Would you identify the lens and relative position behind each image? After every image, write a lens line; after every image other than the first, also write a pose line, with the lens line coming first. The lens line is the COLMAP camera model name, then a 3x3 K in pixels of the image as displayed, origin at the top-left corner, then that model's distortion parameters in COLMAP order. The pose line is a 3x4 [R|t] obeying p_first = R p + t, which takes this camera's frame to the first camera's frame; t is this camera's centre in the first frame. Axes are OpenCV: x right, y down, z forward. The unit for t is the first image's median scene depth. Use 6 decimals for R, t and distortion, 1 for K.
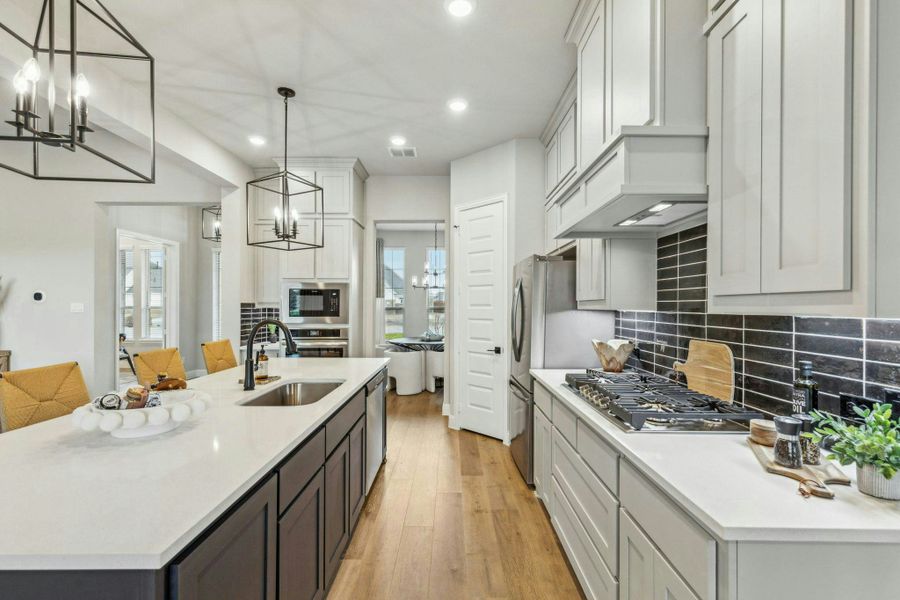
lens RADIAL K [[404.8, 0, 451.5], [0, 404.8, 303.6], [0, 0, 1]] dist [0.003193, 0.000442]
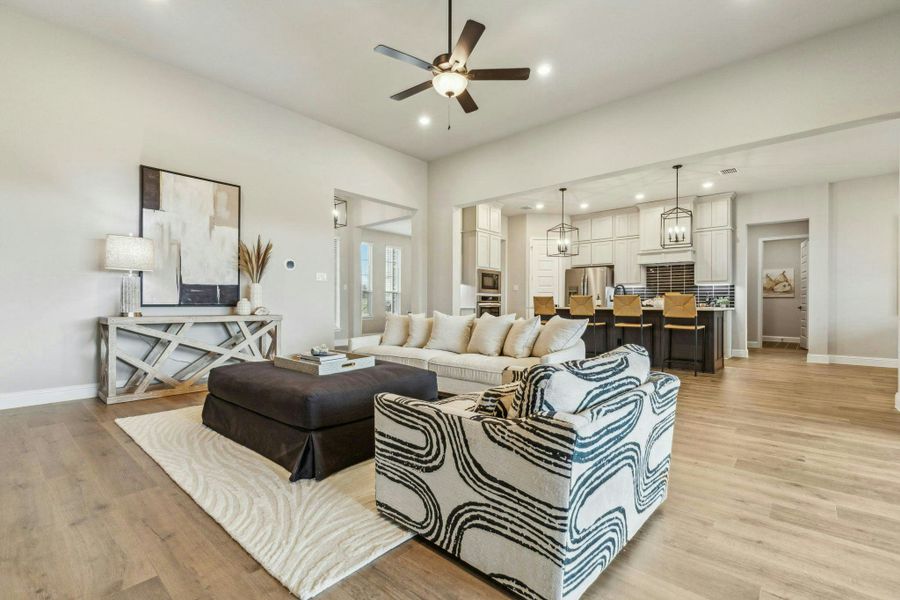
lens RADIAL K [[404.8, 0, 451.5], [0, 404.8, 303.6], [0, 0, 1]] dist [0.003193, 0.000442]
pose [[0.657600, 0.002906, 0.753362, -3.307916], [-0.005651, 0.999983, 0.001075, 0.173211], [-0.753346, -0.004964, 0.657606, -0.056766]]
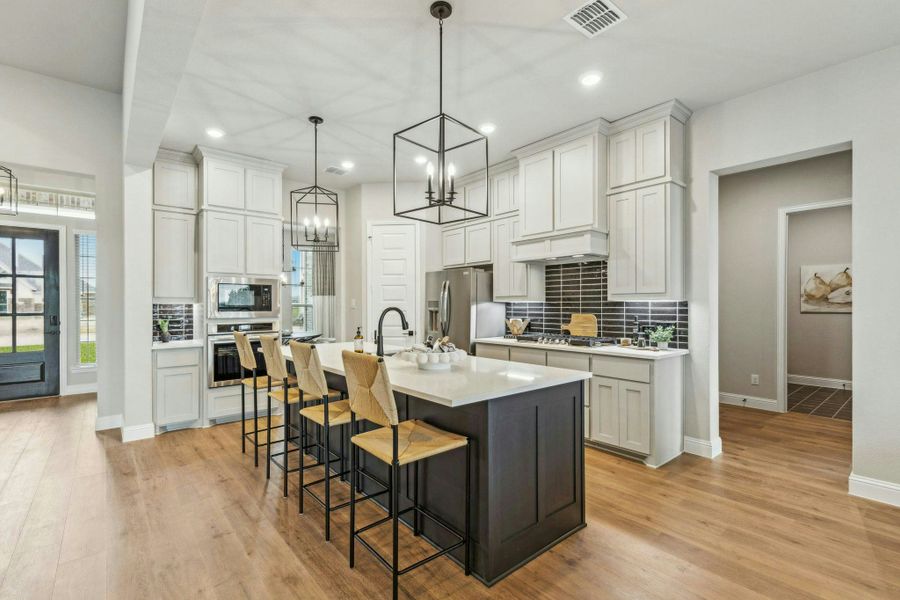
lens RADIAL K [[404.8, 0, 451.5], [0, 404.8, 303.6], [0, 0, 1]] dist [0.003193, 0.000442]
pose [[0.761427, -0.002471, 0.648246, -1.132063], [0.001728, 0.999997, 0.001782, 0.022734], [-0.648248, -0.000236, 0.761429, -0.215431]]
